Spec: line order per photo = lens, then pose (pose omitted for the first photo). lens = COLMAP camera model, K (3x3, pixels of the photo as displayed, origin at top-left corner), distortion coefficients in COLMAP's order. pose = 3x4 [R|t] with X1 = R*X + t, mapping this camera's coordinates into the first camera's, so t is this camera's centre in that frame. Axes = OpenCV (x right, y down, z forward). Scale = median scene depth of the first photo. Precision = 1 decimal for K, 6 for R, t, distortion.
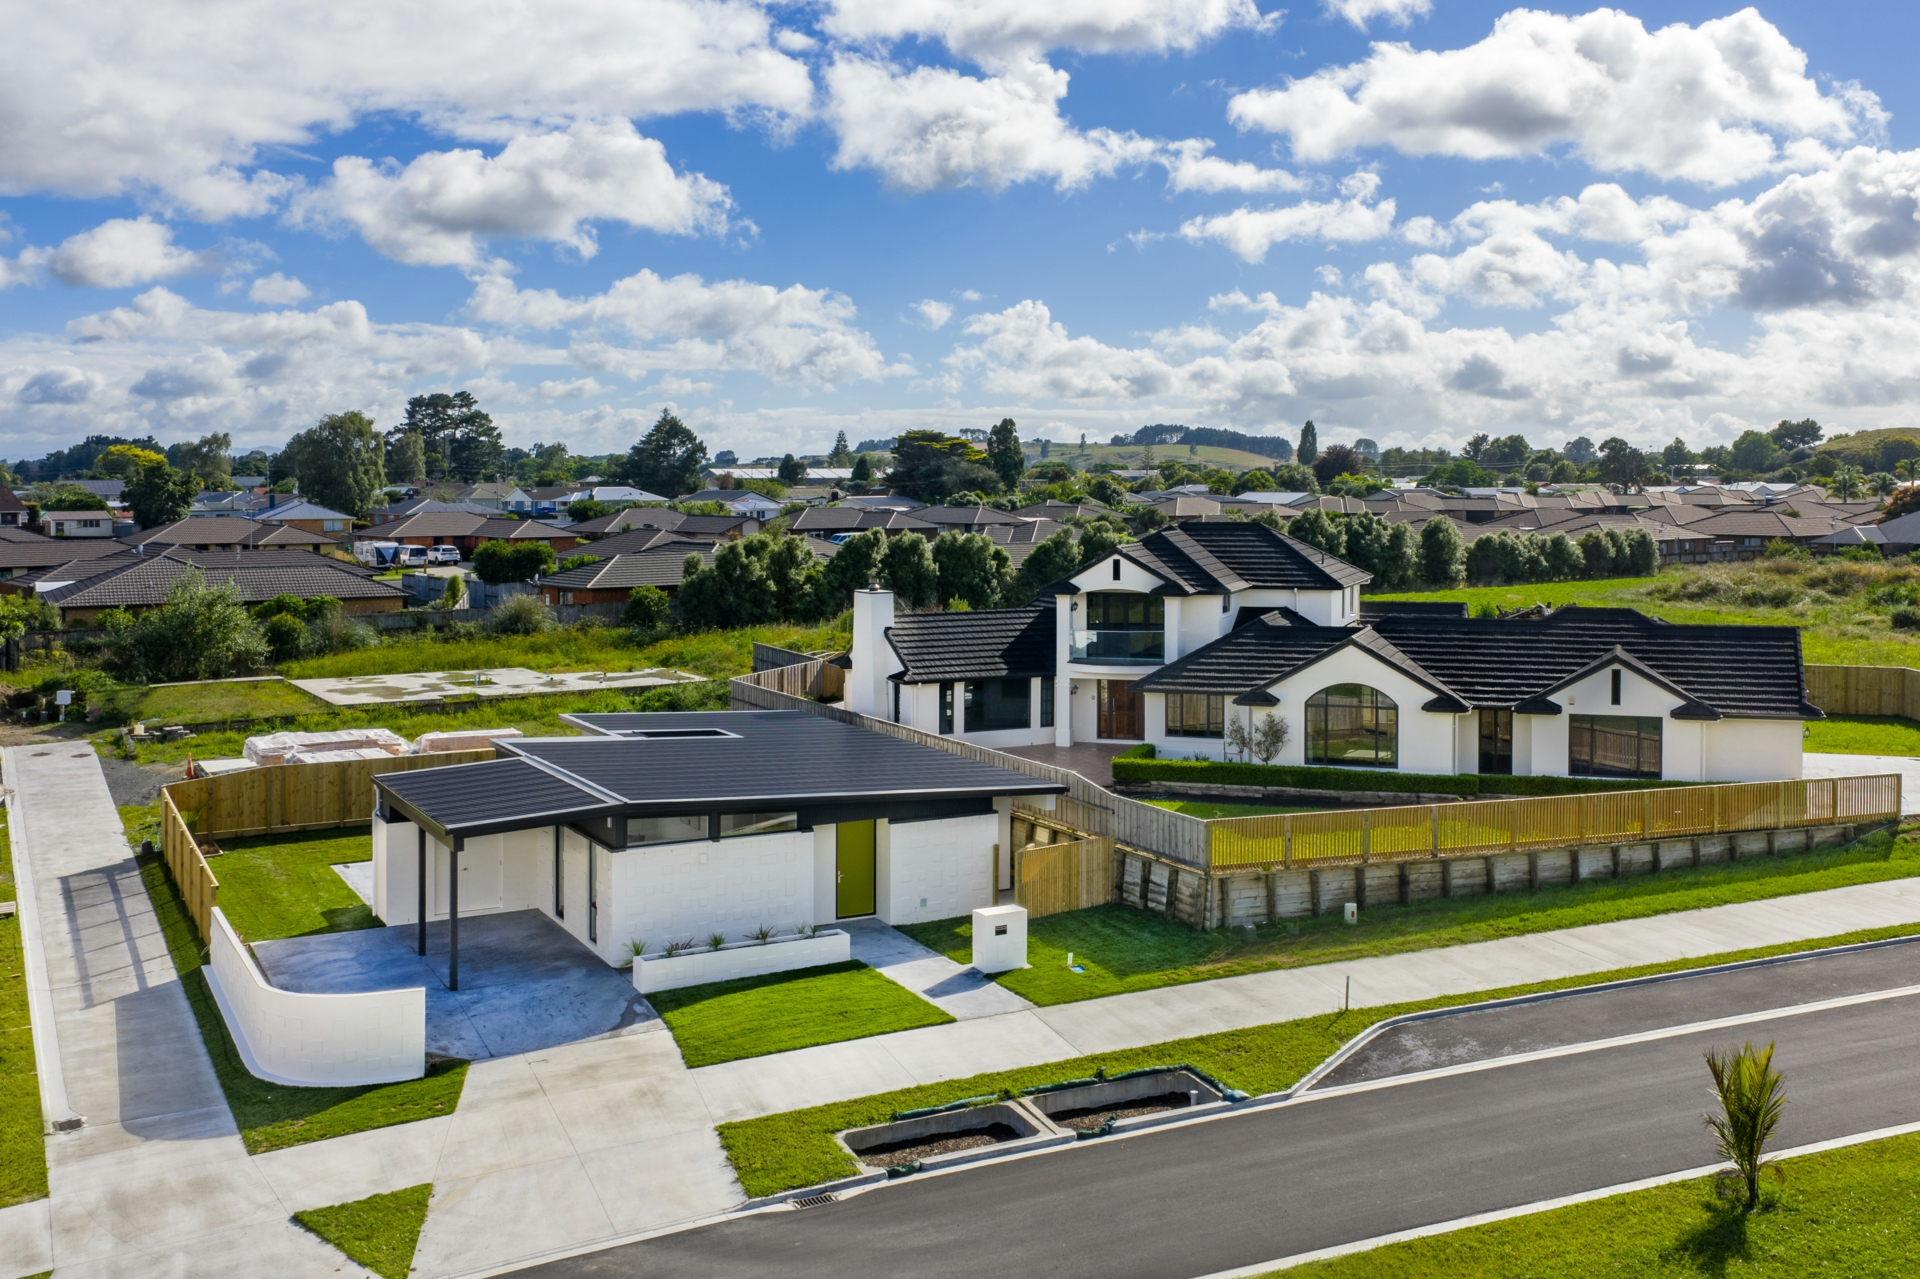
lens RADIAL K [[1929.3, 0, 1065.5], [0, 1929.3, 580.6], [0, 0, 1]] dist [0.010912, 0.022888]
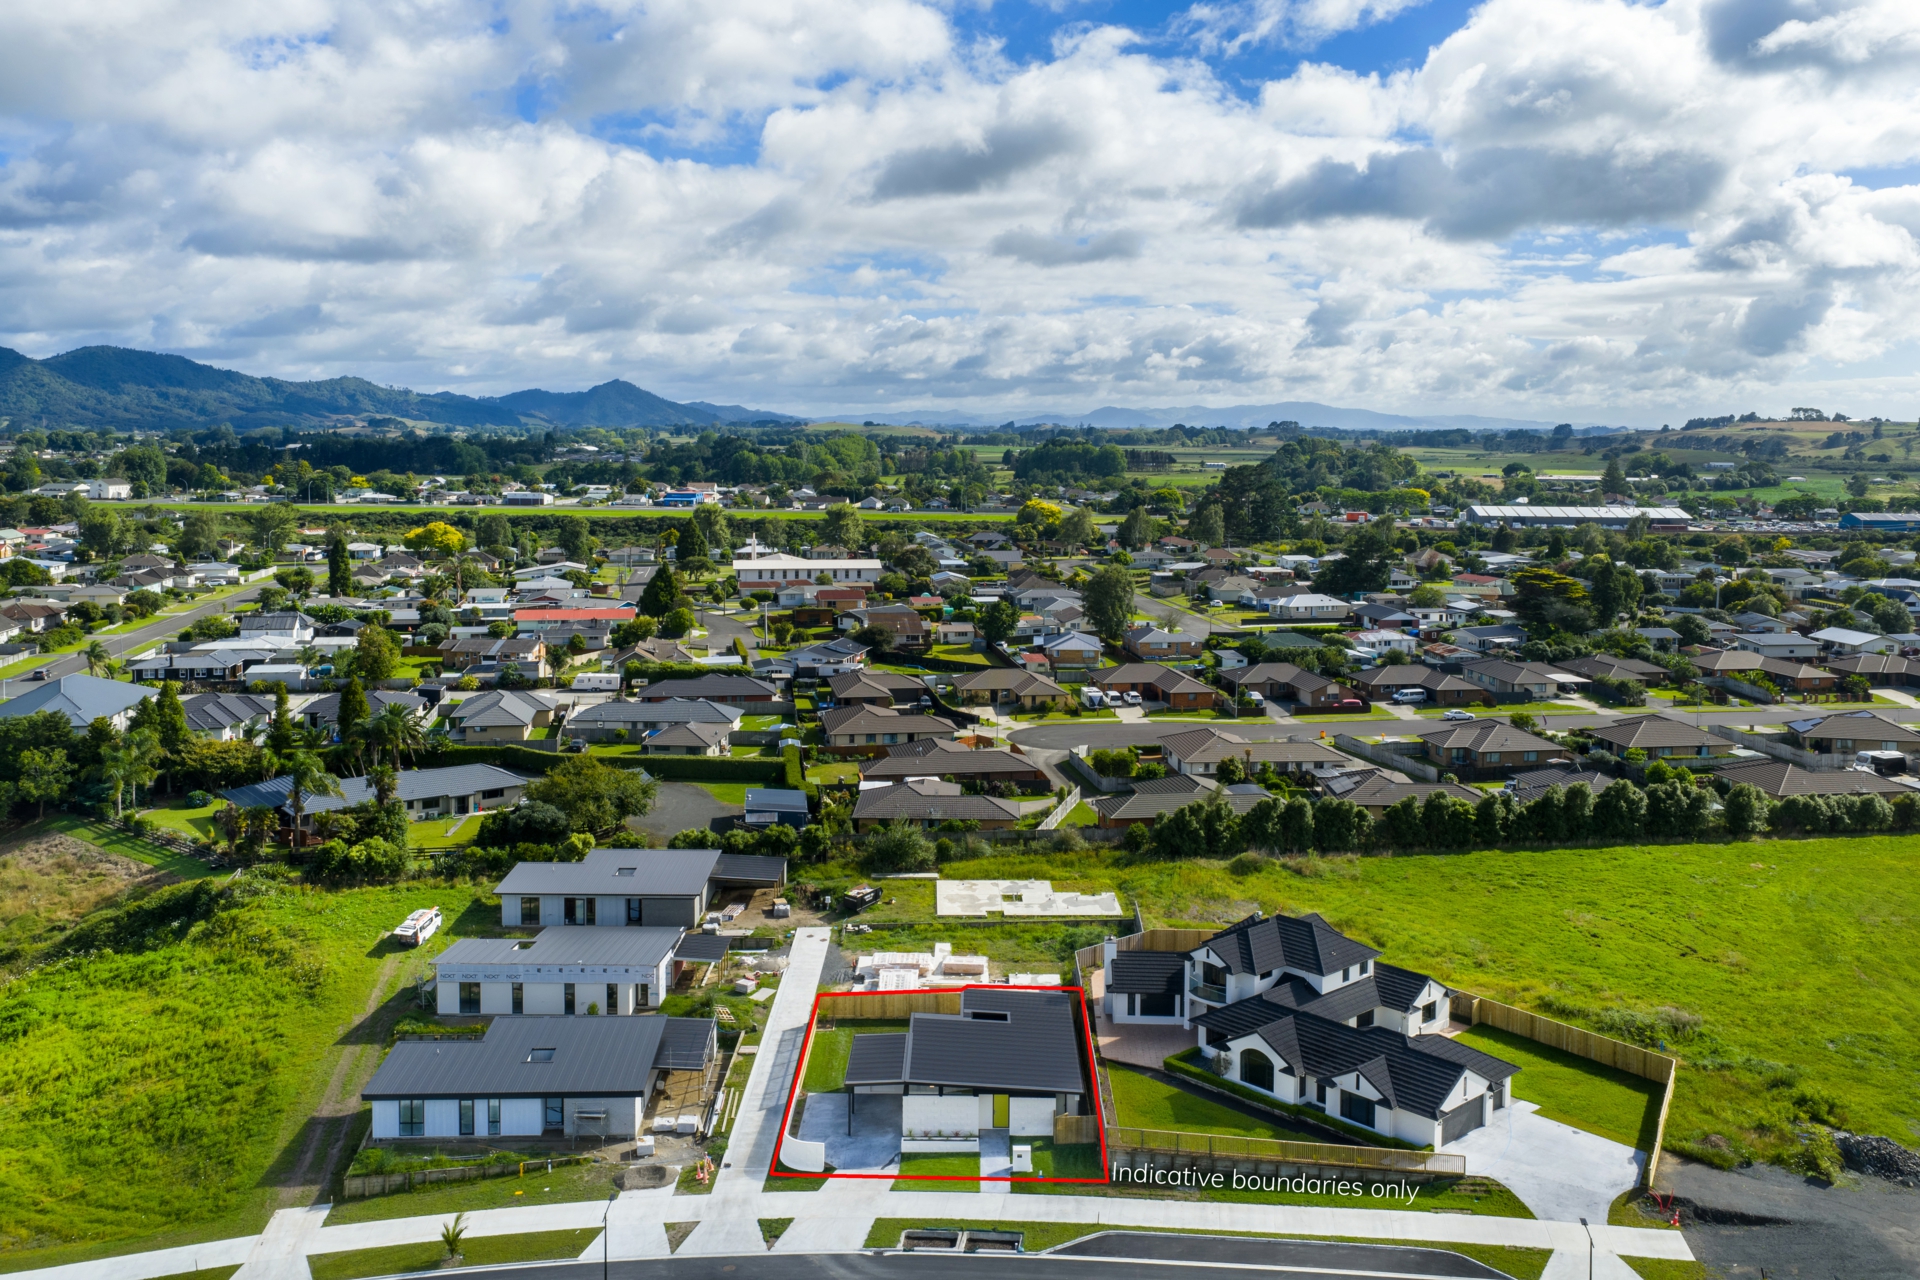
lens RADIAL K [[1607.7, 0, 967.4], [0, 1607.7, 634.9], [0, 0, 1]] dist [0.017273, -0.000655]
pose [[0.865080, 0.069598, -0.496783, 0.731307], [-0.037670, 0.996545, 0.074017, -0.535454], [0.500218, -0.045317, 0.864713, -0.726127]]
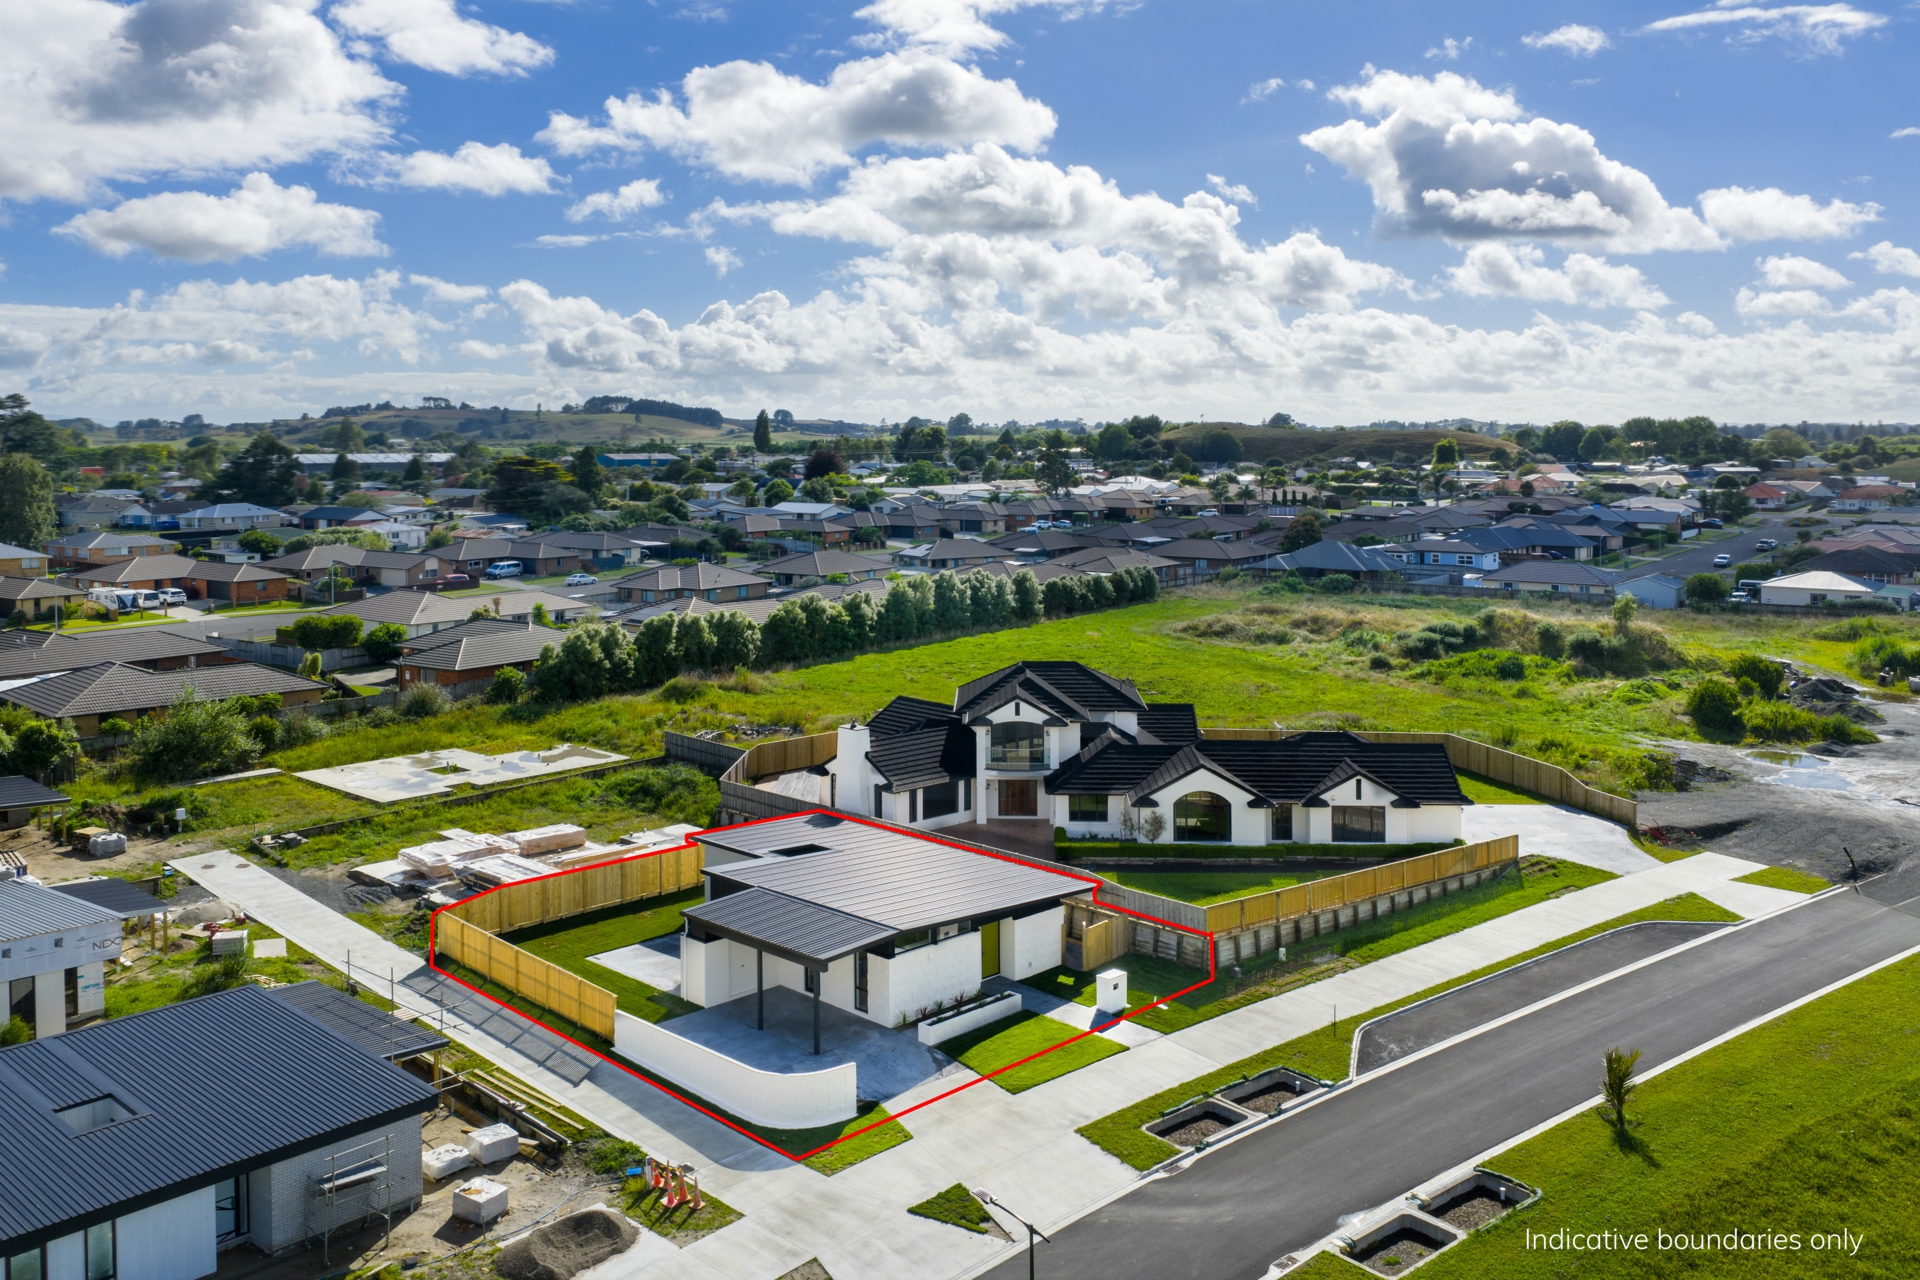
lens RADIAL K [[1607.7, 0, 967.4], [0, 1607.7, 634.9], [0, 0, 1]] dist [0.017273, -0.000655]
pose [[0.963549, -0.032154, 0.265592, -0.395337], [0.014131, 0.997482, 0.069494, -0.173631], [-0.267157, -0.063208, 0.961578, -0.242970]]
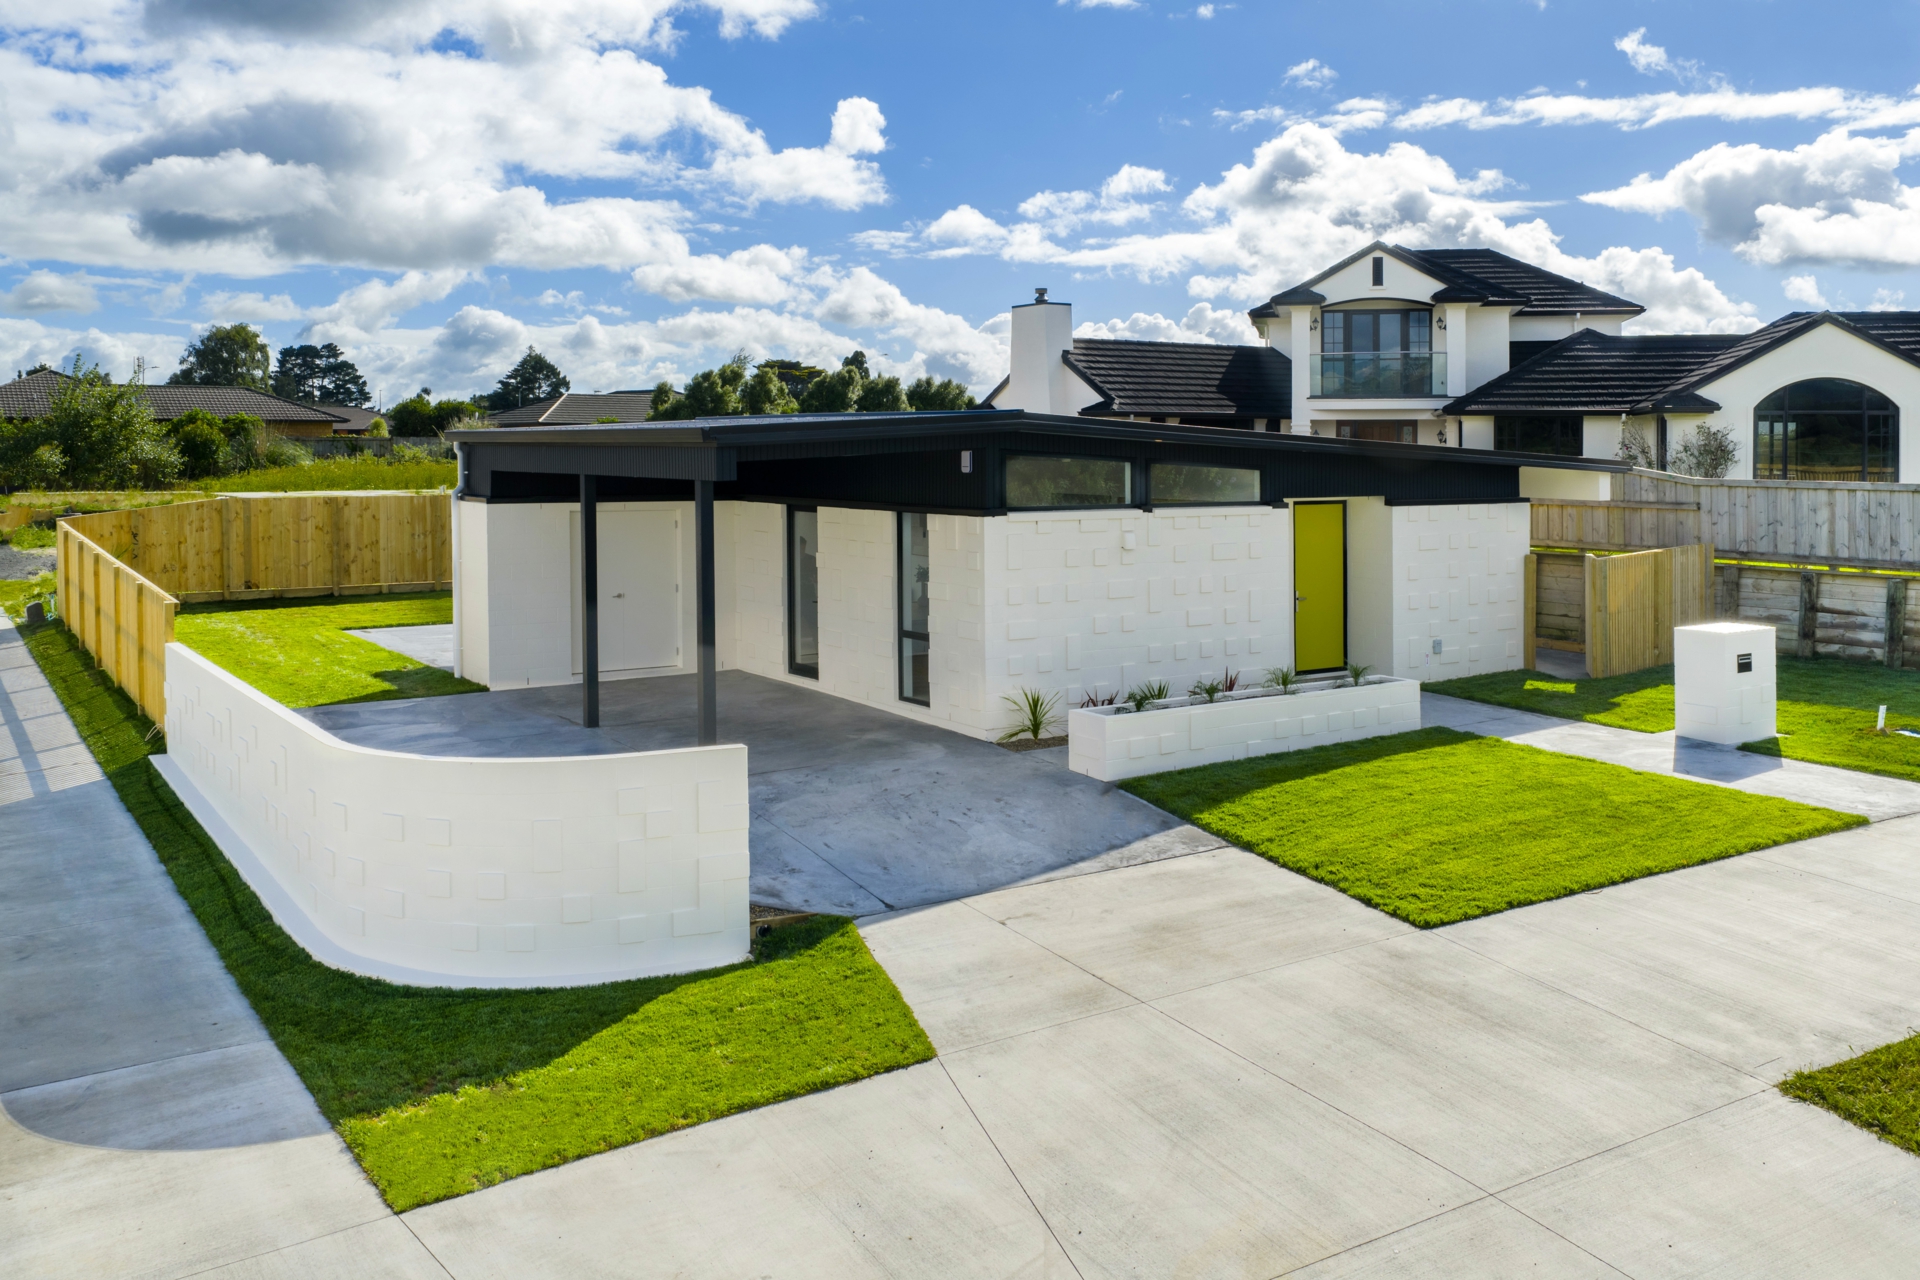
lens RADIAL K [[1607.7, 0, 967.4], [0, 1607.7, 634.9], [0, 0, 1]] dist [0.017273, -0.000655]
pose [[0.996910, -0.002361, 0.078520, -0.204780], [-0.002418, 0.998153, 0.060709, 0.109621], [-0.078518, -0.060711, 0.995062, 0.434124]]
